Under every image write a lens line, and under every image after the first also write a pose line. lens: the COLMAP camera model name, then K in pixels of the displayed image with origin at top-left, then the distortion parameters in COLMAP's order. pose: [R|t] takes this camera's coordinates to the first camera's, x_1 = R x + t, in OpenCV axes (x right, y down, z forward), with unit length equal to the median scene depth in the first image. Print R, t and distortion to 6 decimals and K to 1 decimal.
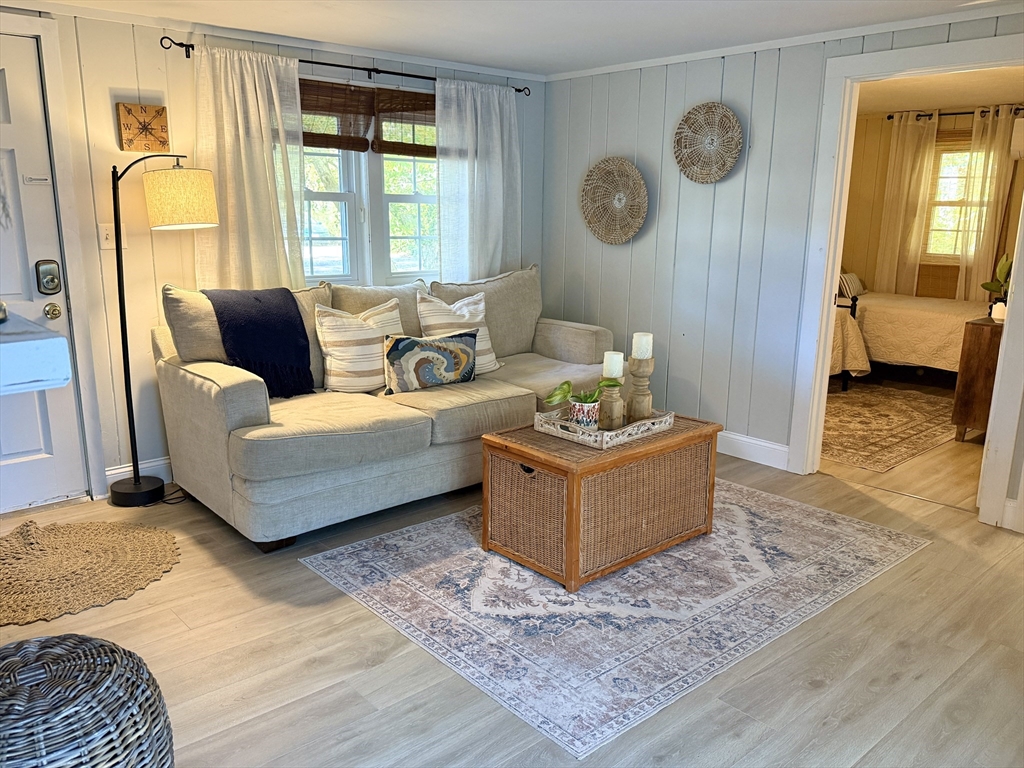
lens RADIAL K [[799.8, 0, 512.7], [0, 799.8, 388.2], [0, 0, 1]] dist [-0.005764, -0.000720]
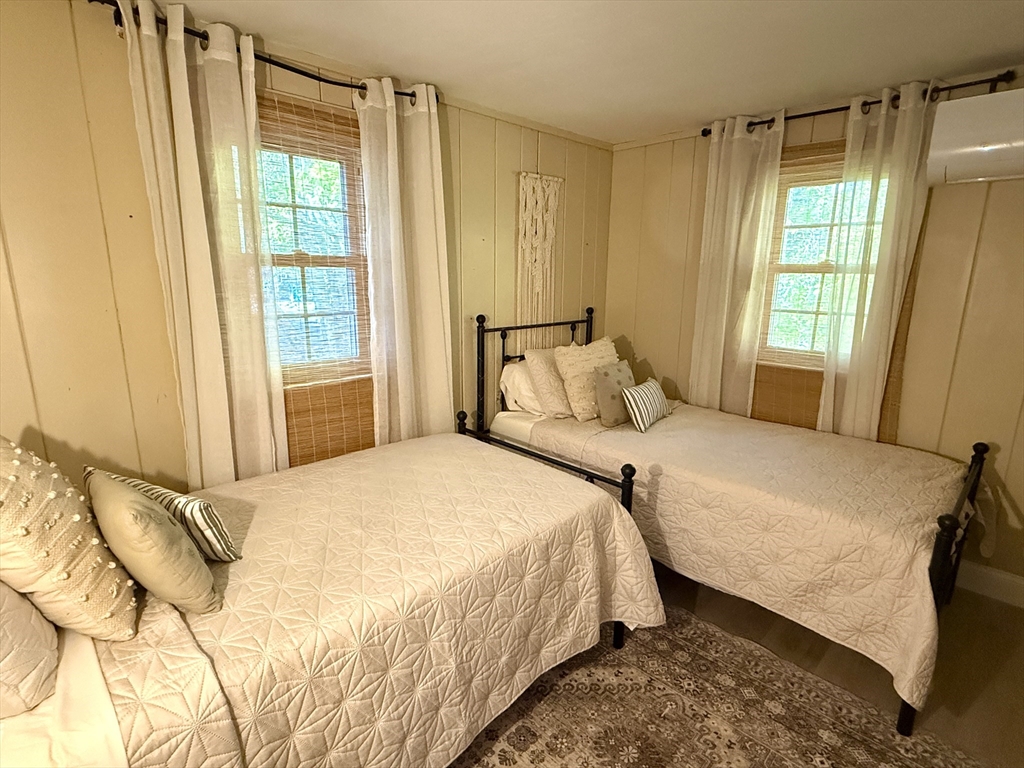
lens RADIAL K [[511.6, 0, 510.6], [0, 511.6, 378.7], [0, 0, 1]] dist [0.002666, 0.000182]
pose [[0.999175, -0.013087, 0.038452, 0.311833], [0.013777, 0.999748, -0.017750, -0.145576], [-0.038210, 0.018265, 0.999103, 0.628102]]
